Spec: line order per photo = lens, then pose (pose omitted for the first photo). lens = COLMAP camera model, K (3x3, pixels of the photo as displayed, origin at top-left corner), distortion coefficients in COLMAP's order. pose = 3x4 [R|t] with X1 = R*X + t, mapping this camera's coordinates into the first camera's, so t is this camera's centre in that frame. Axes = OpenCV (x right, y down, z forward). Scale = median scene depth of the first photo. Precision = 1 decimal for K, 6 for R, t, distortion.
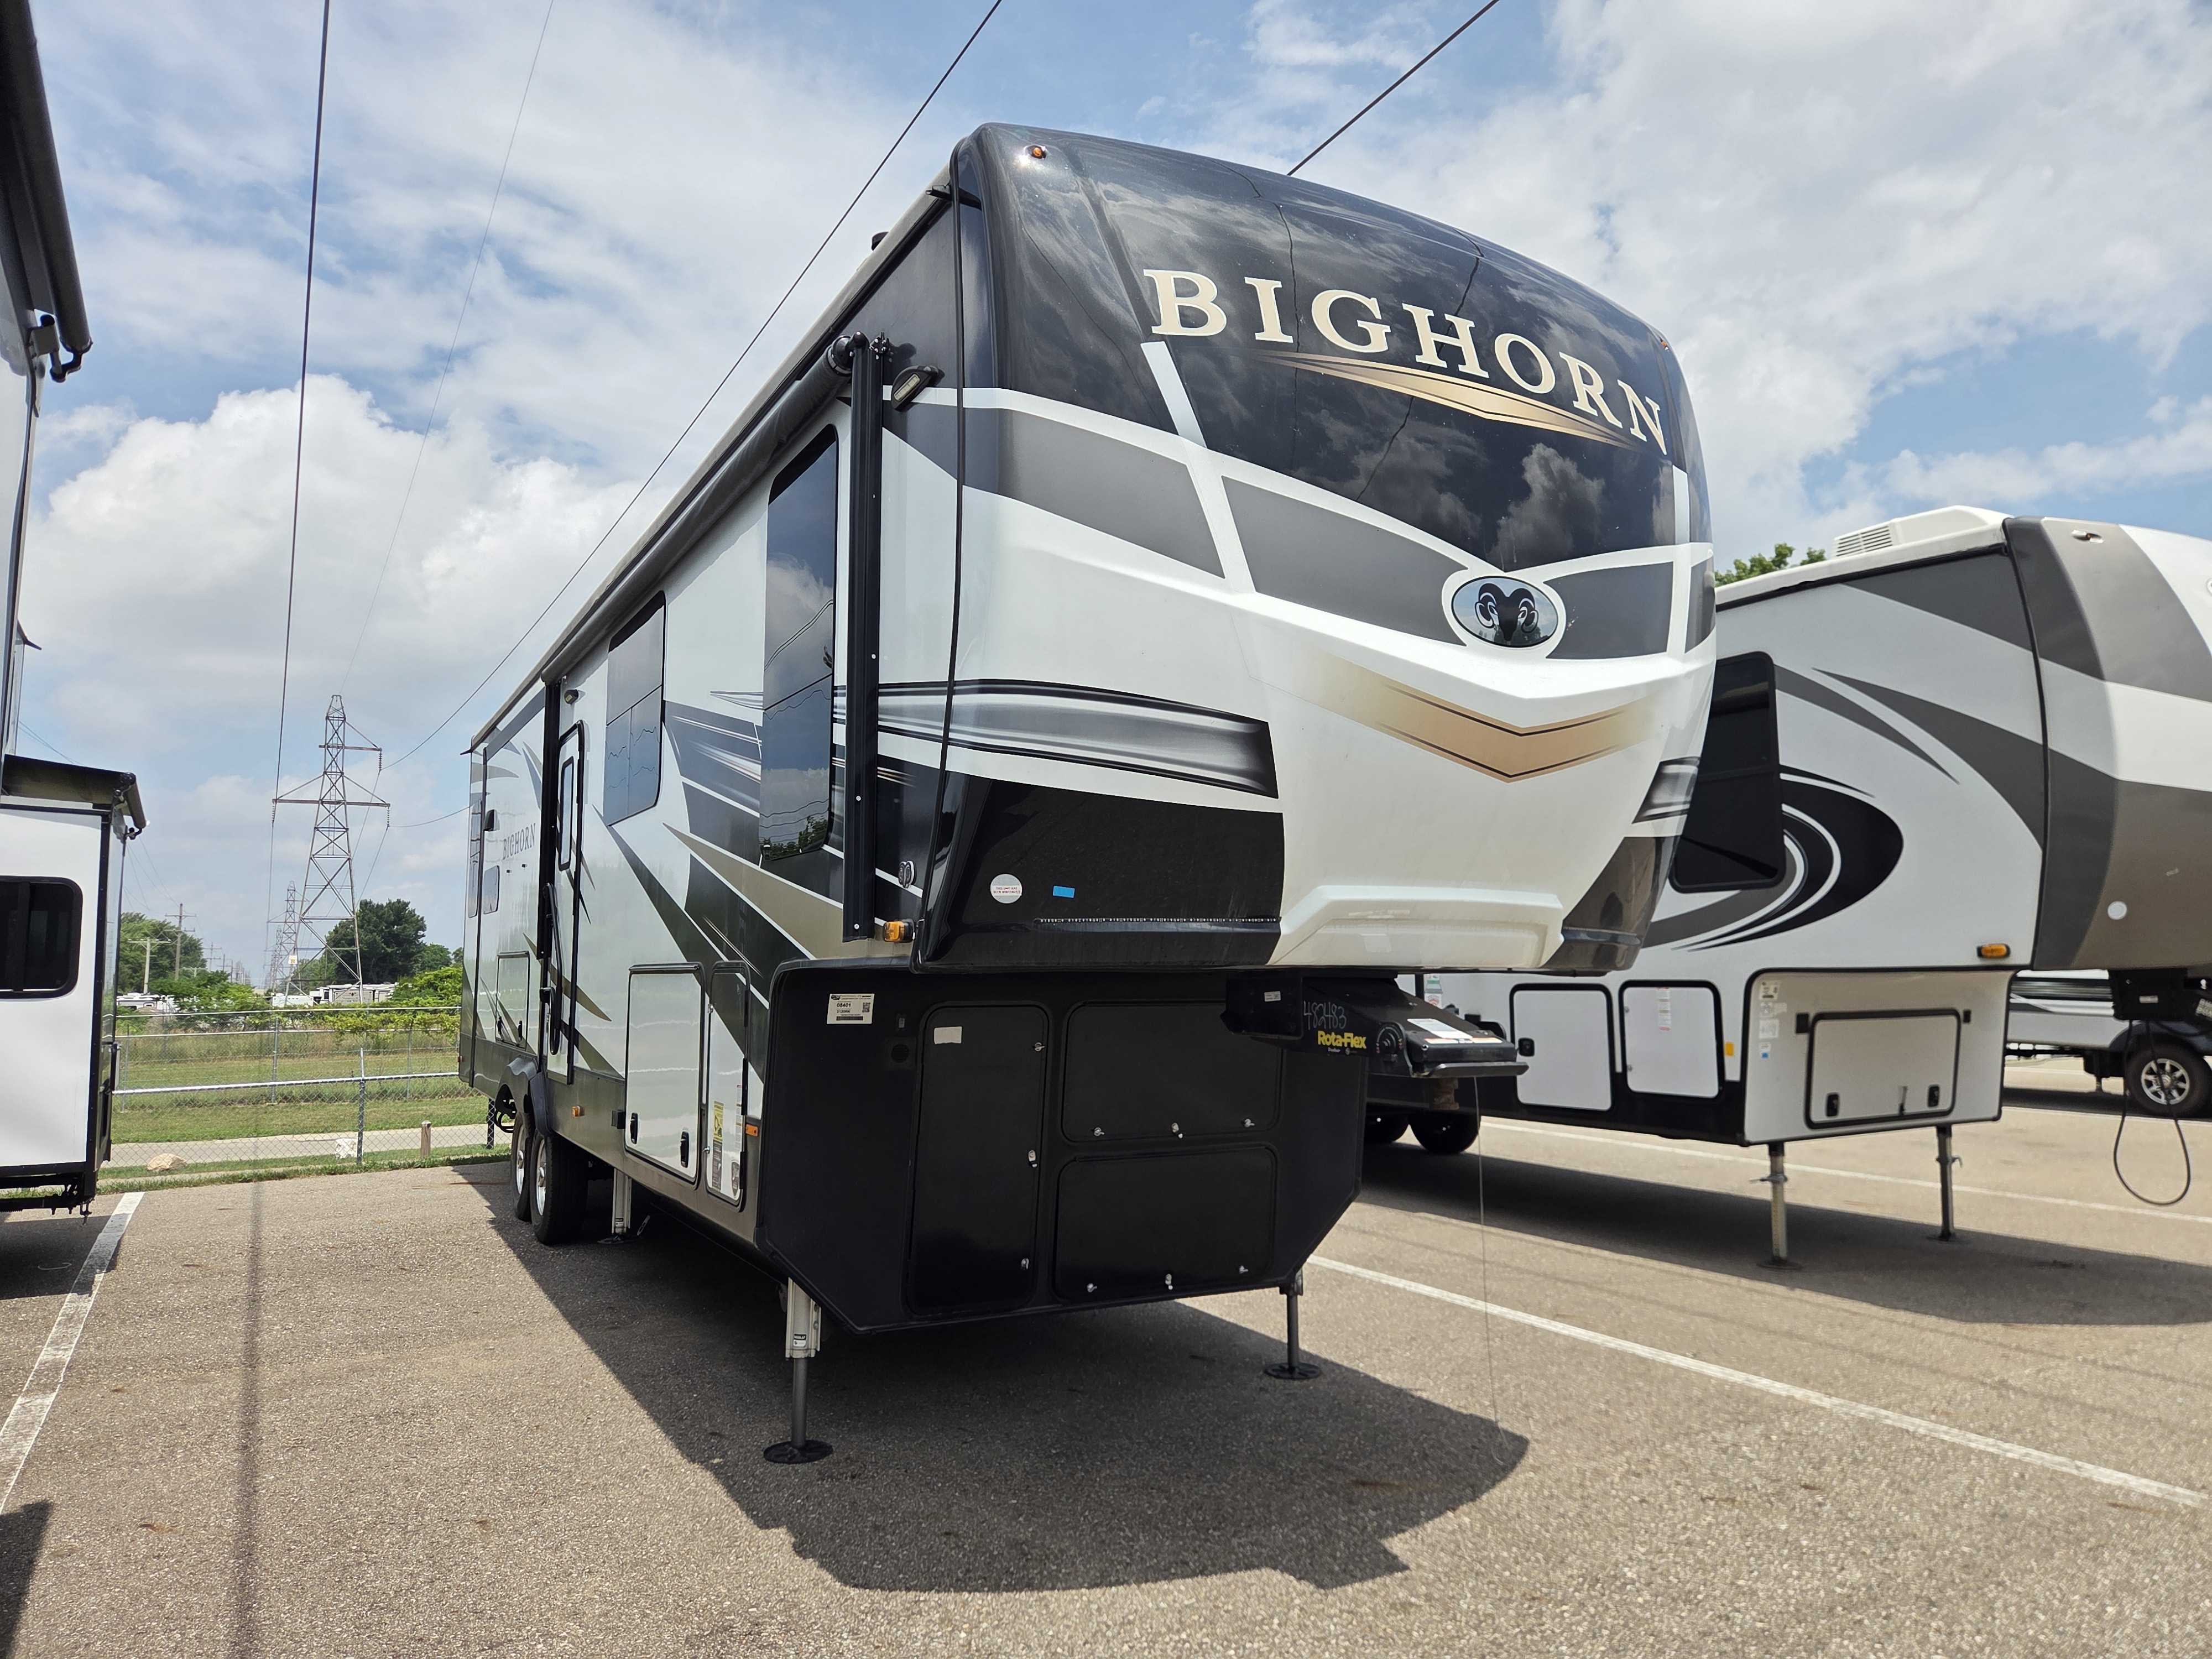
lens RADIAL K [[1495.5, 0, 1100.4], [0, 1495.5, 828.2], [0, 0, 1]] dist [0.007377, 0.001694]
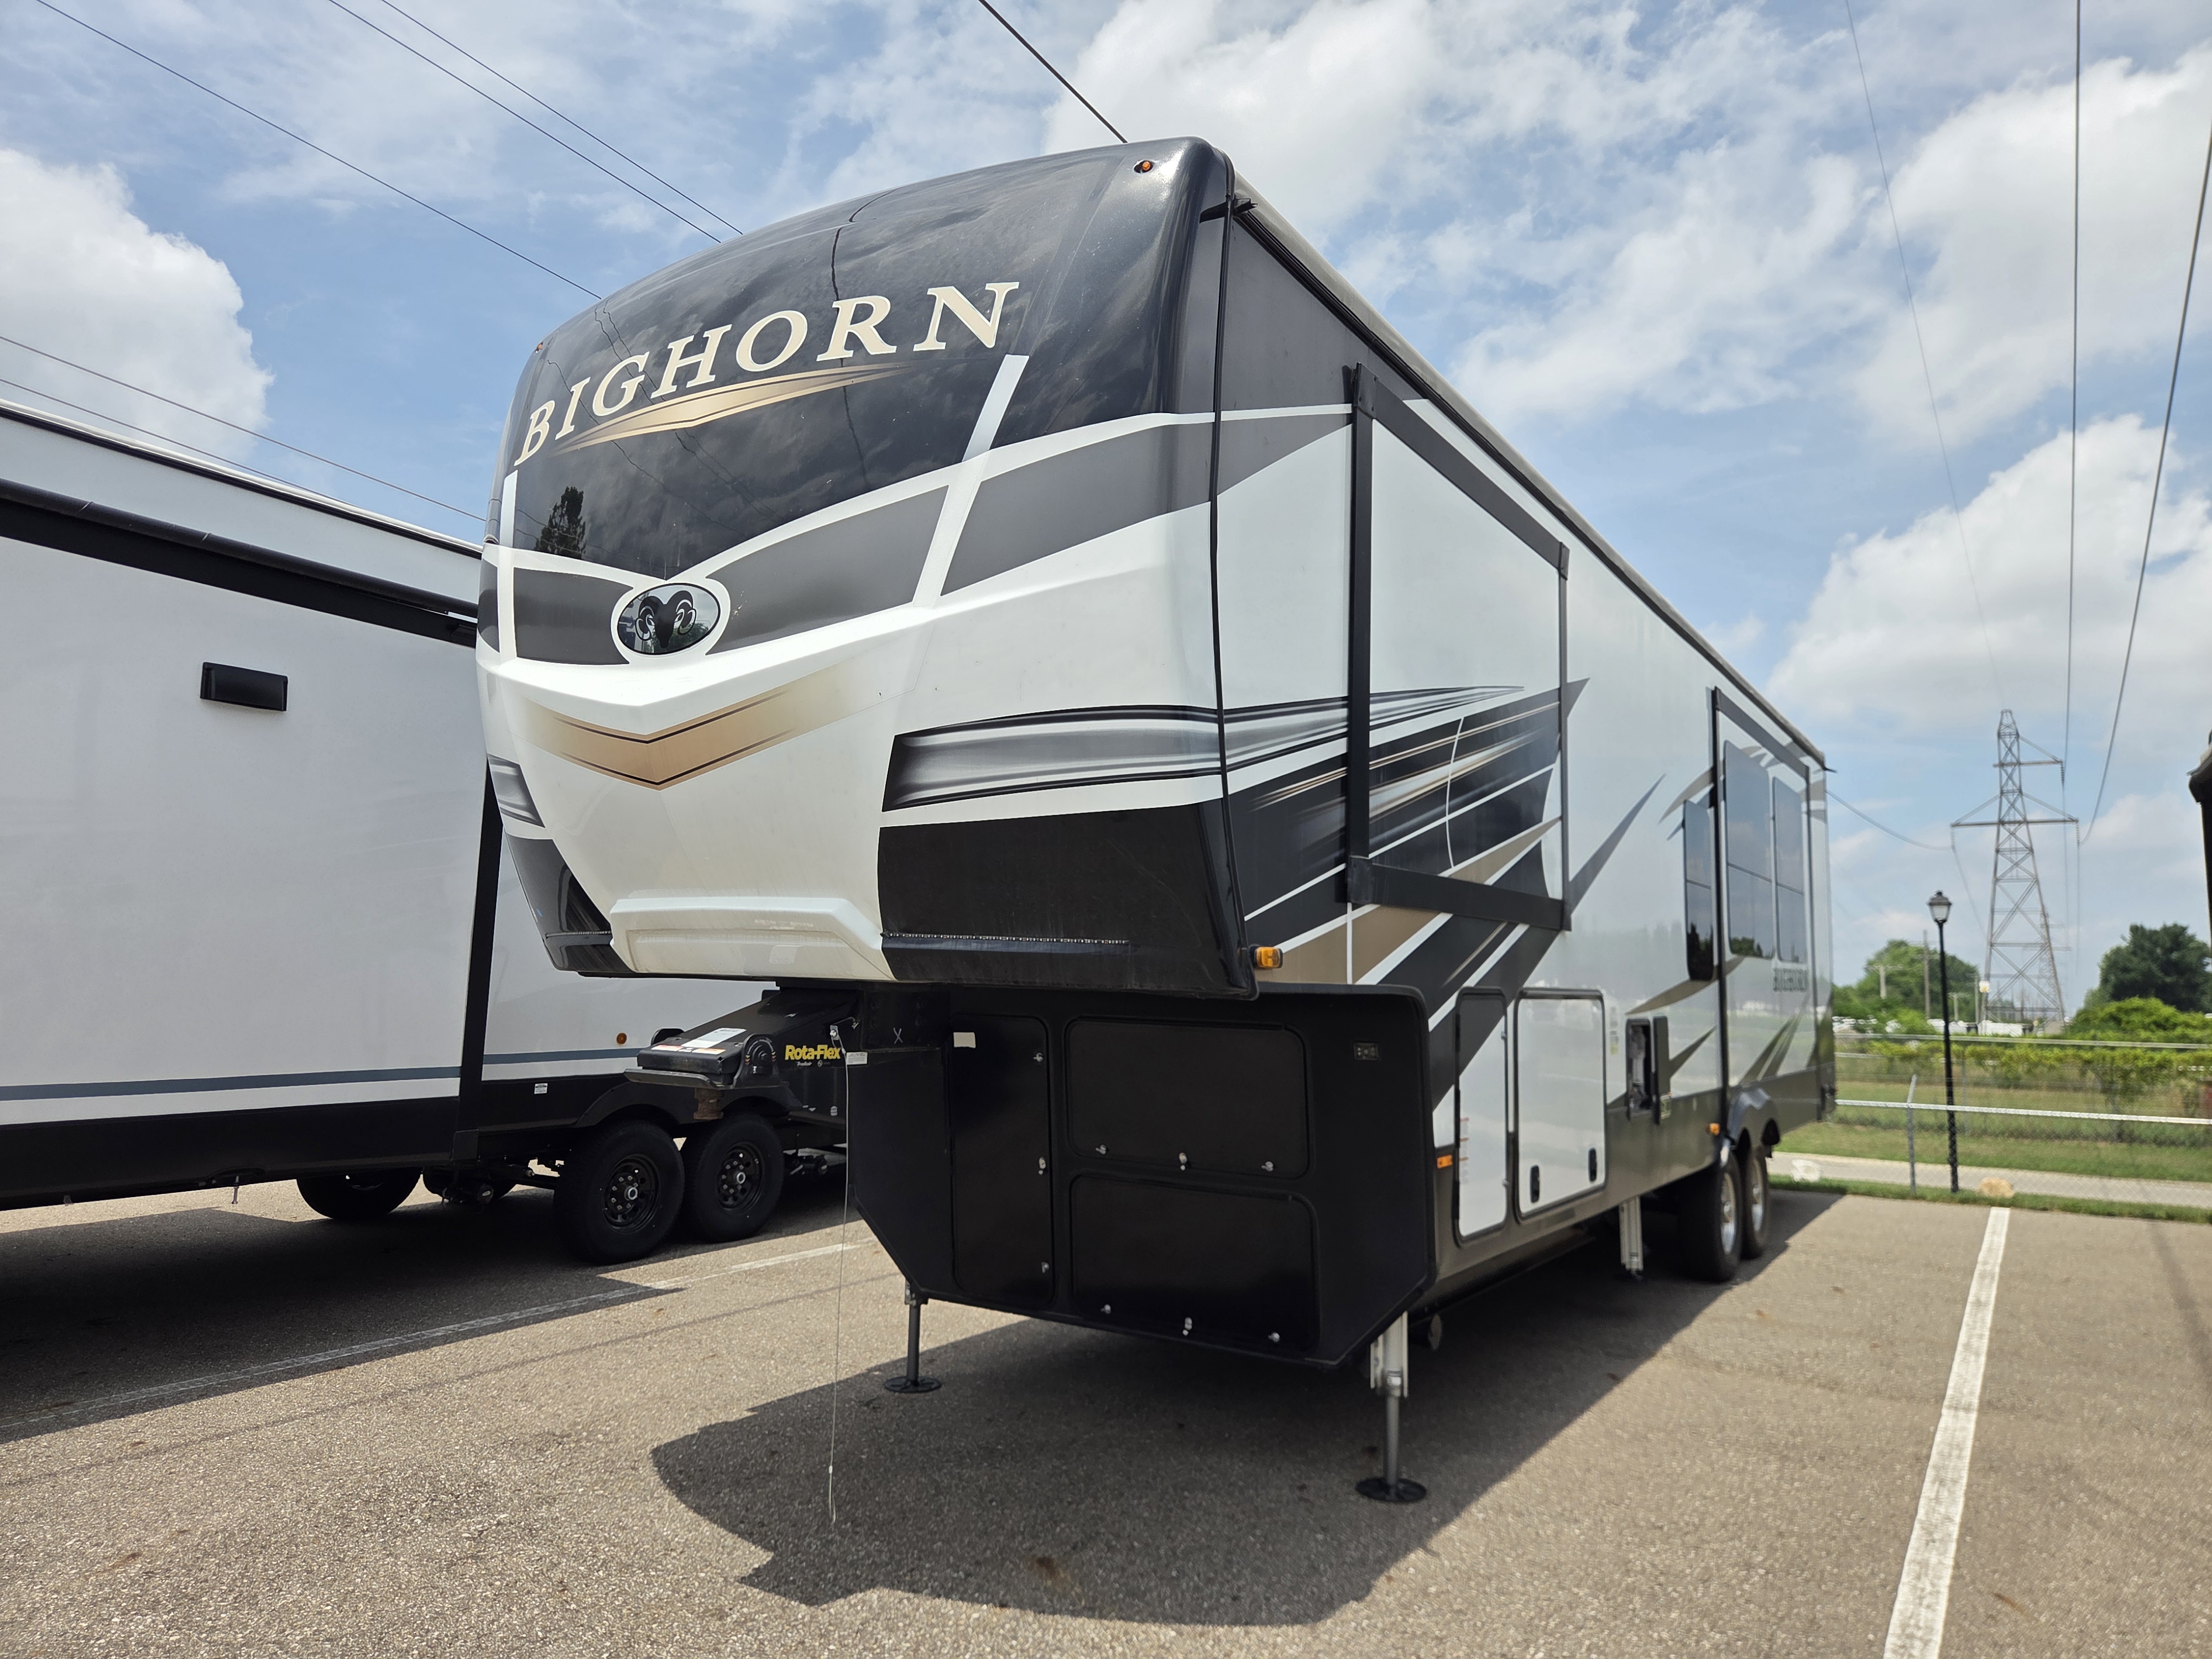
lens RADIAL K [[1495.5, 0, 1099.1], [0, 1495.5, 819.8], [0, 0, 1]] dist [0.007377, 0.001694]
pose [[0.479437, -0.077720, -0.874128, 1.126865], [0.057328, 0.996717, -0.057177, 0.055152], [0.875702, -0.022699, 0.482319, 0.680856]]
